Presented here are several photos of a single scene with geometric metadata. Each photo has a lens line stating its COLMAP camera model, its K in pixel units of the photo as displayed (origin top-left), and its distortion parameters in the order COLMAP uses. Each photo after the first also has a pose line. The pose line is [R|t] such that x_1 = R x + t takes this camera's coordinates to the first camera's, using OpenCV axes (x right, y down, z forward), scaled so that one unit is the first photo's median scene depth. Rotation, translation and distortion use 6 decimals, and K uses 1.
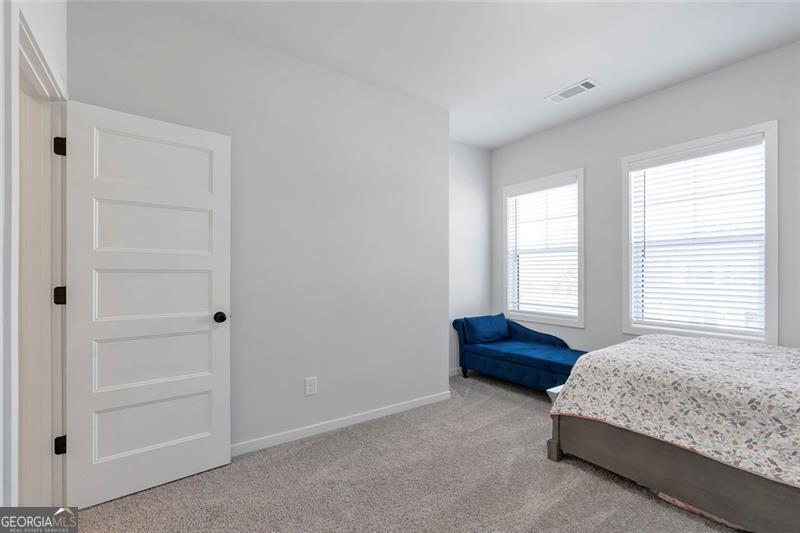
lens RADIAL K [[366.2, 0, 399.6], [0, 366.2, 265.5], [0, 0, 1]] dist [0.000588, -0.000088]
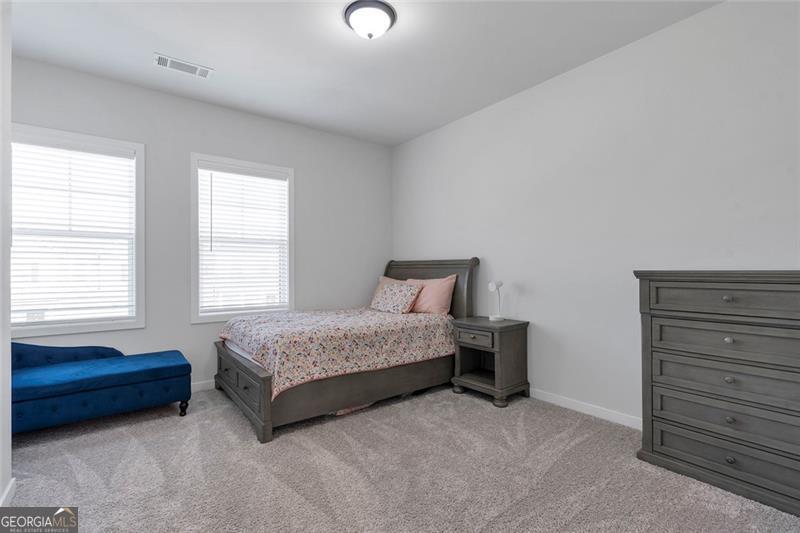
lens RADIAL K [[363.9, 0, 400.1], [0, 363.9, 269.0], [0, 0, 1]] dist [0.003800, 0.000436]
pose [[-0.032503, 0.004562, 0.999461, -0.543178], [-0.015640, 0.999865, -0.005073, 0.035379], [-0.999349, -0.015796, -0.032427, 0.576554]]
